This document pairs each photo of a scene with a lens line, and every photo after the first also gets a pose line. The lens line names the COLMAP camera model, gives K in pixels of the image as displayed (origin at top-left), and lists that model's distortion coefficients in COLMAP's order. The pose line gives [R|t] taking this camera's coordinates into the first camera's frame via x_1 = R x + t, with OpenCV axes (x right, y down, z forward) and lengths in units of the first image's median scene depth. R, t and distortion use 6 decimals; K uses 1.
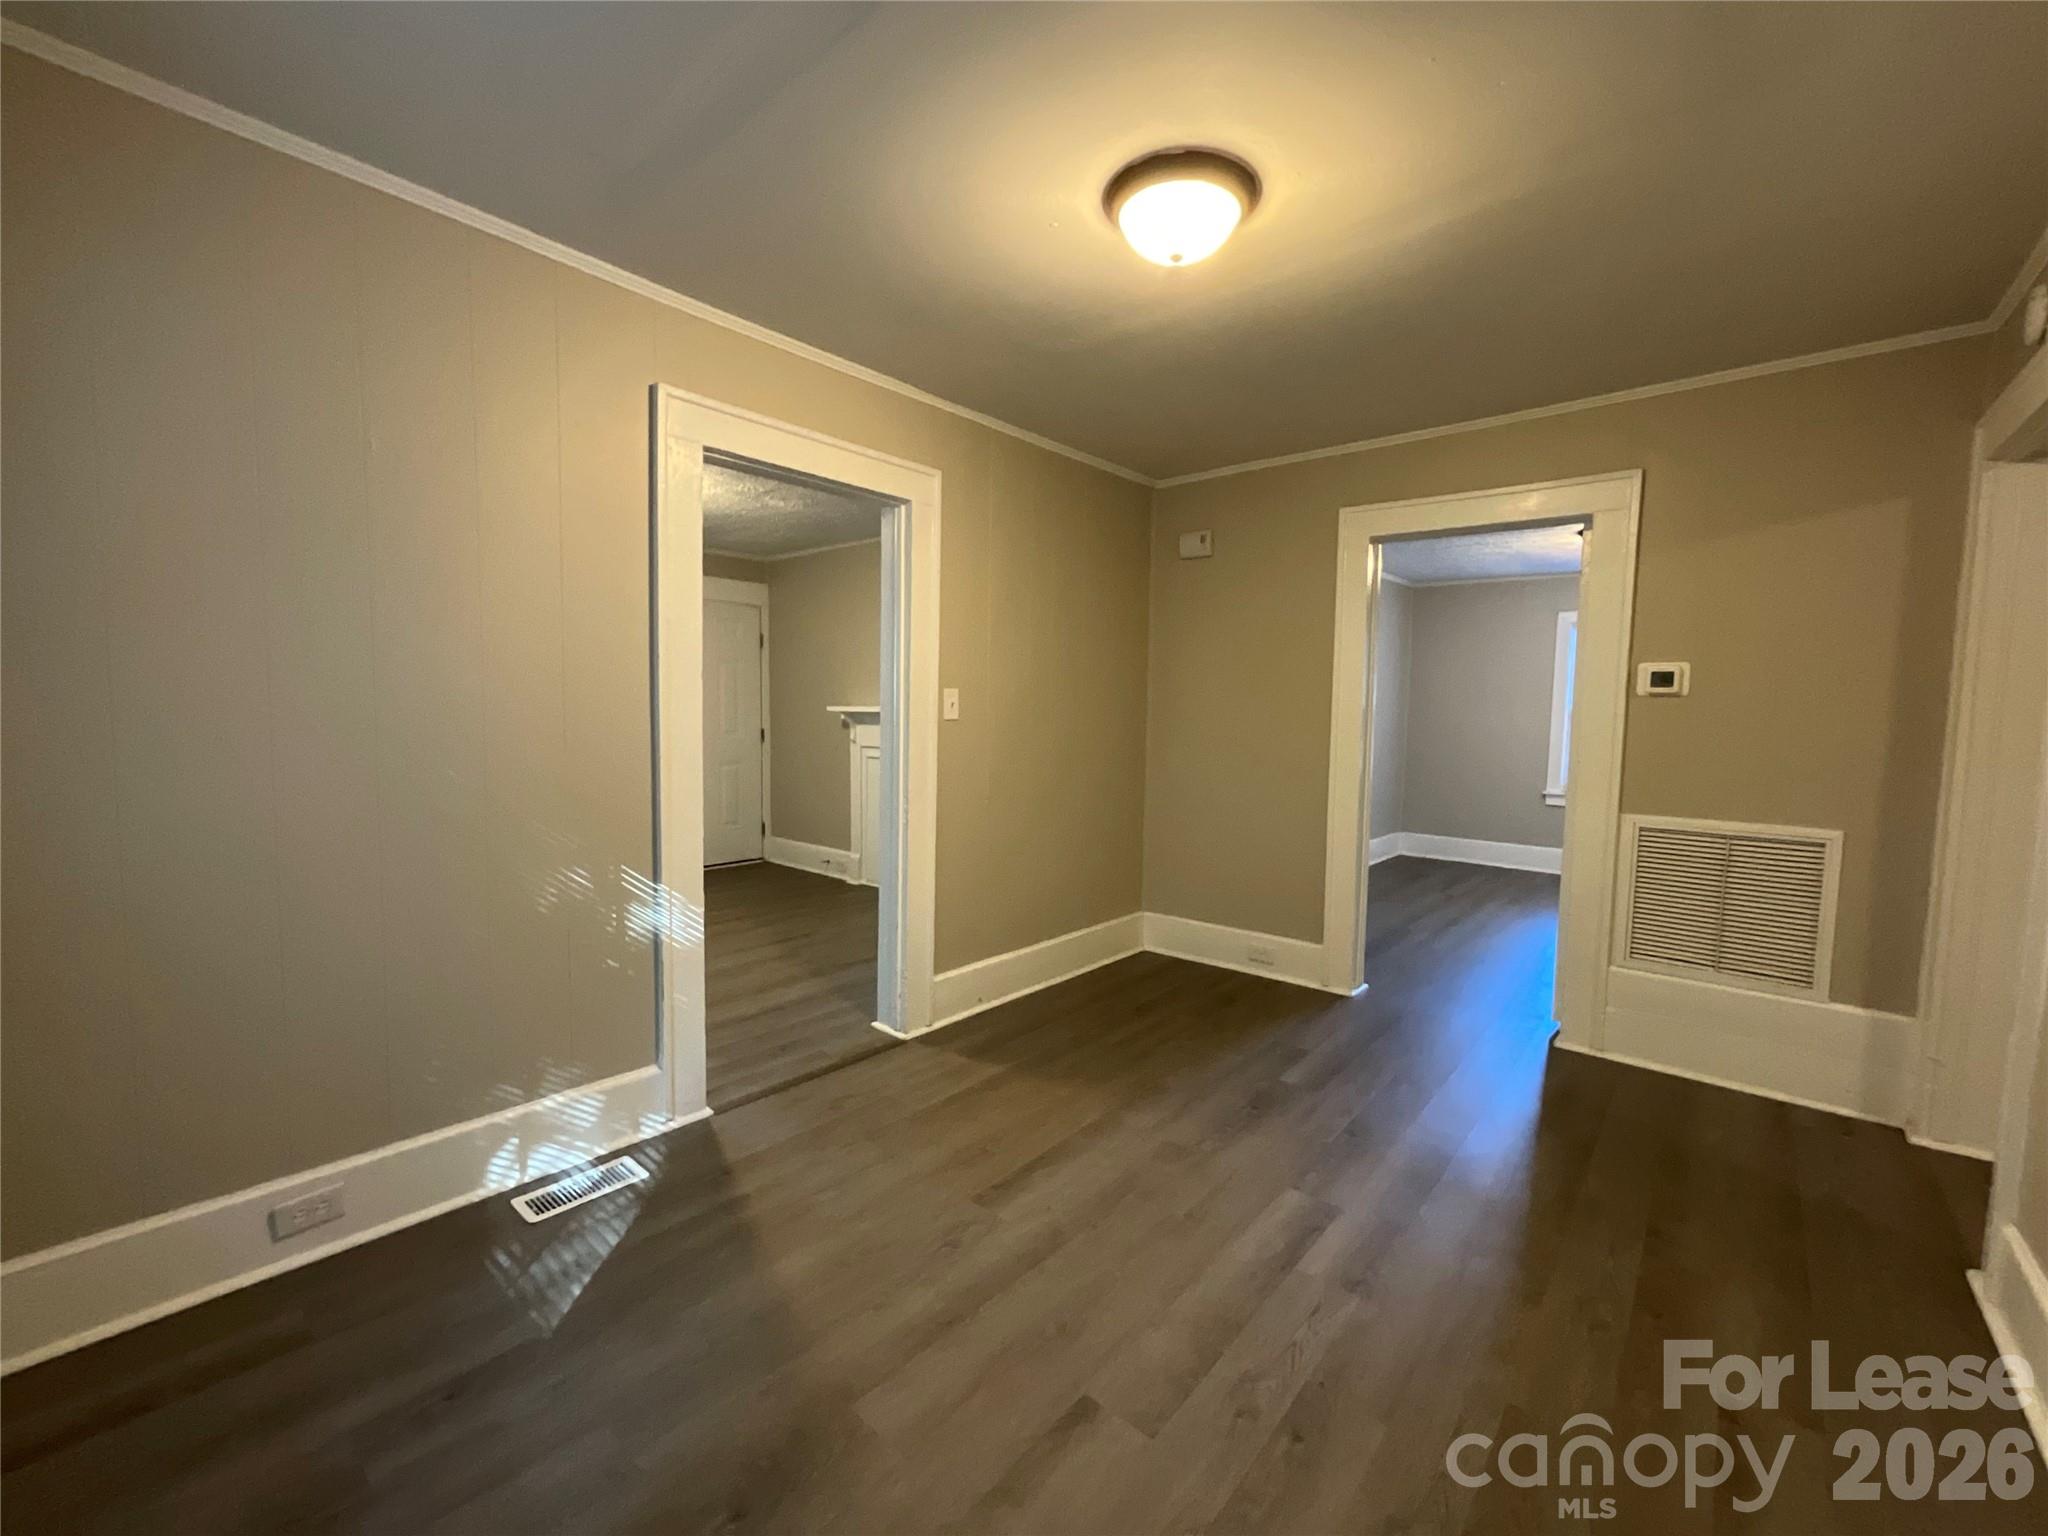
lens RADIAL K [[830.5, 0, 1028.9], [0, 830.5, 767.5], [0, 0, 1]] dist [-0.000419, 0.000565]
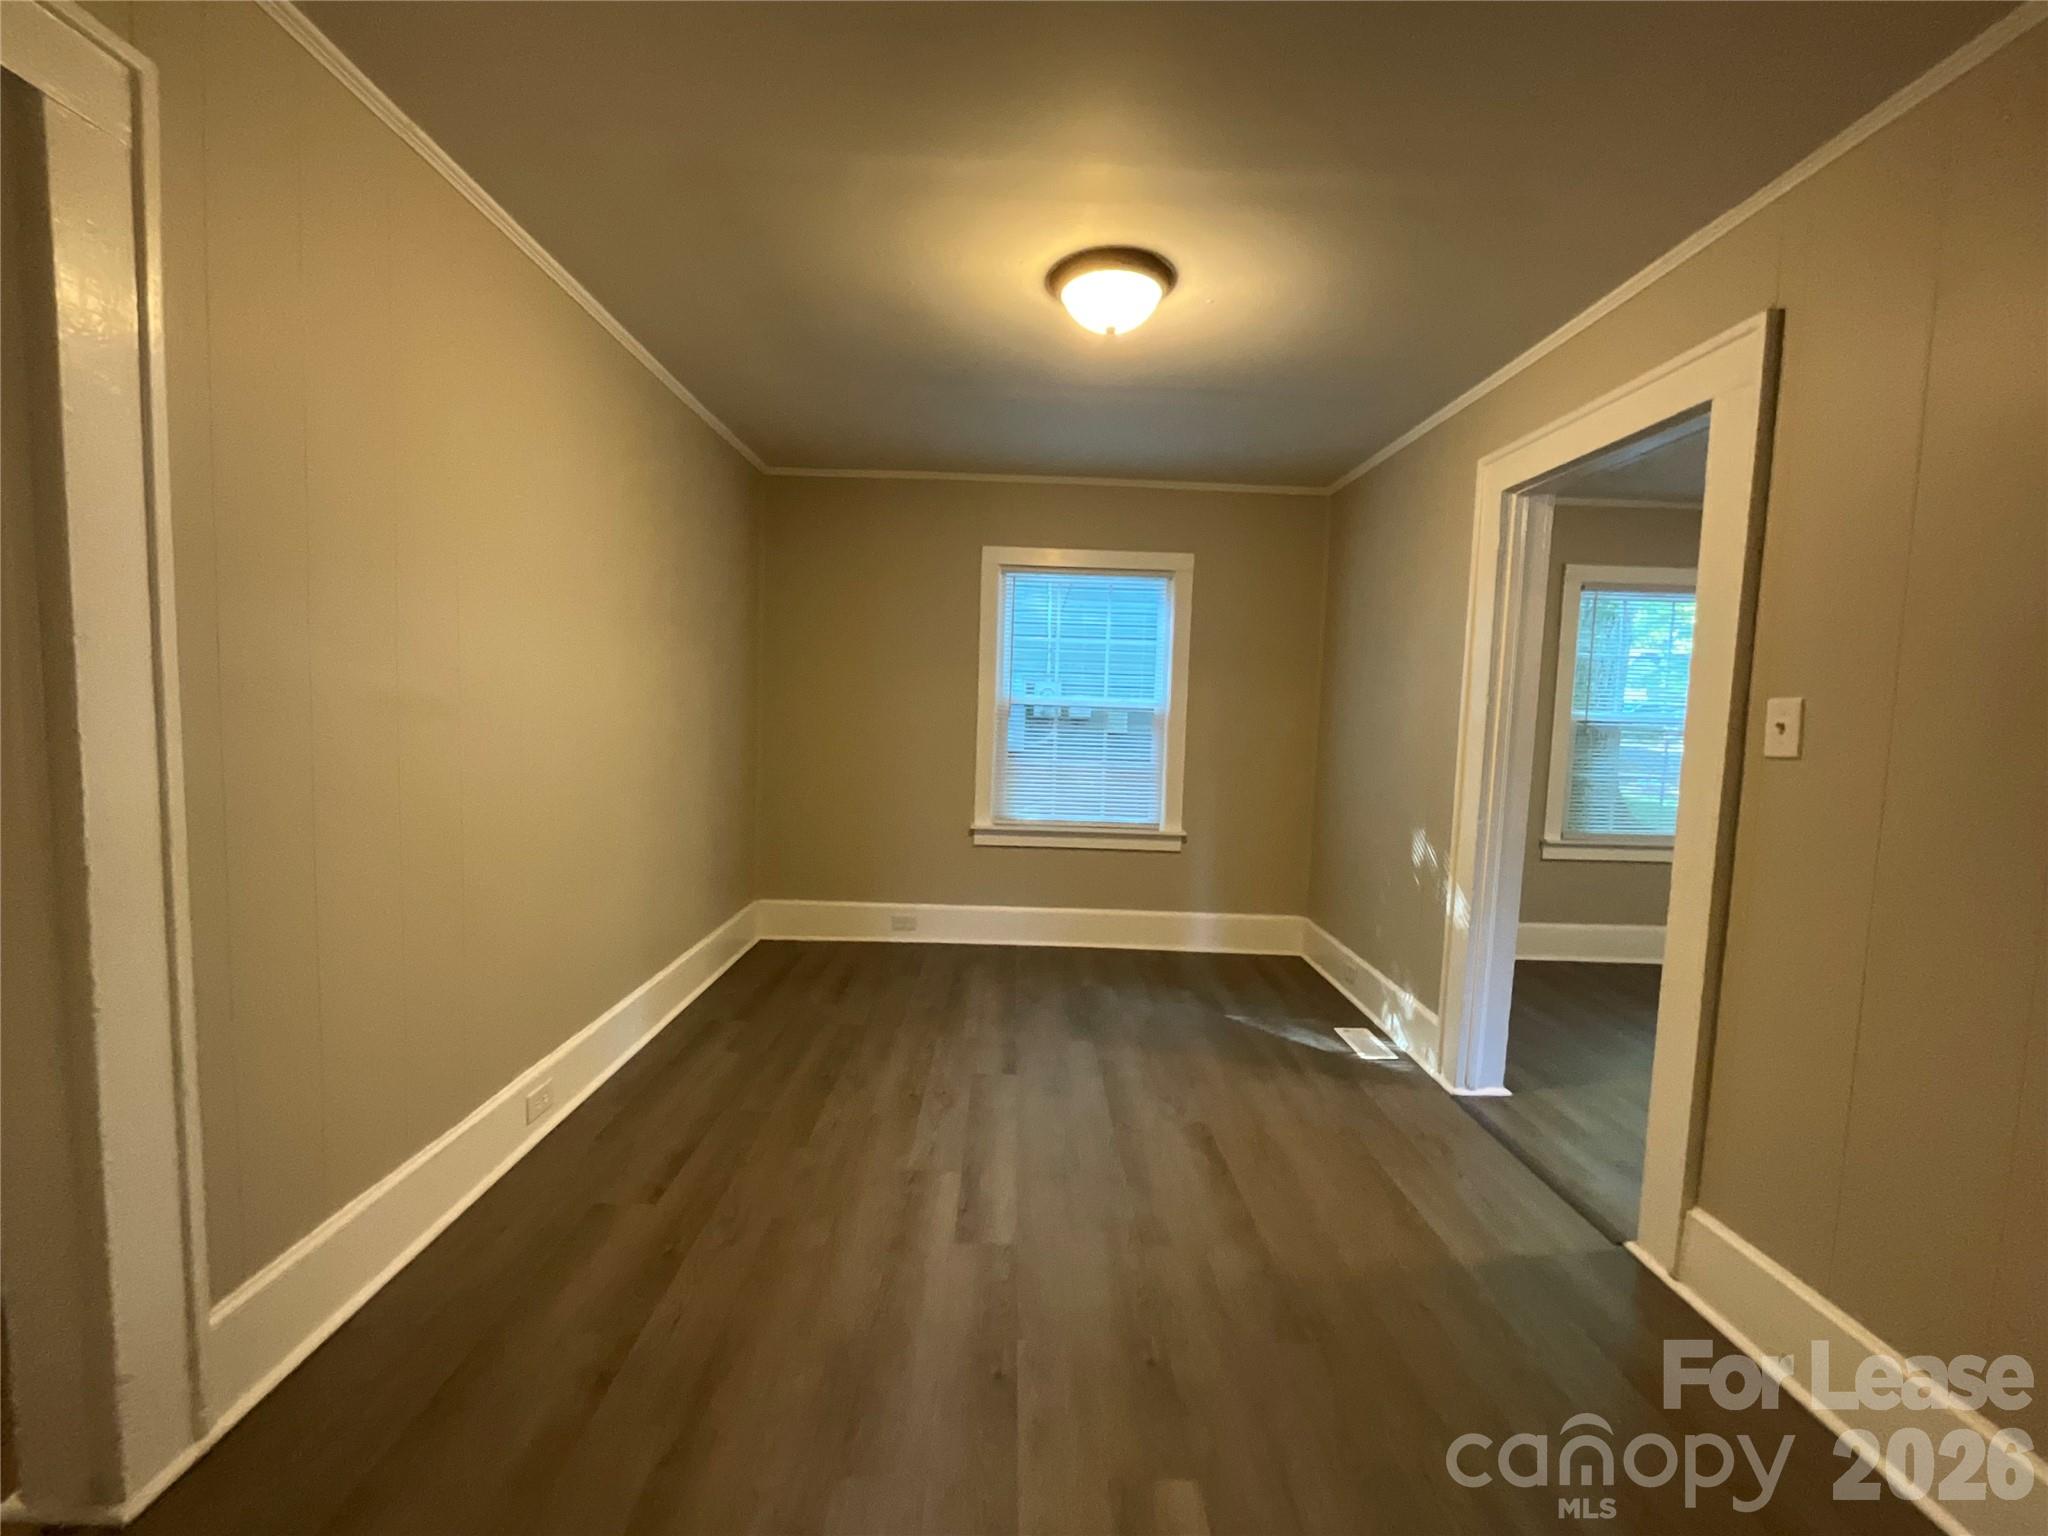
lens RADIAL K [[830.5, 0, 1028.9], [0, 830.5, 767.5], [0, 0, 1]] dist [-0.000419, 0.000565]
pose [[-0.747150, 0.005438, -0.664633, 0.941767], [-0.091389, 0.989628, 0.110832, -0.101588], [0.658343, 0.143548, -0.738904, 1.690146]]
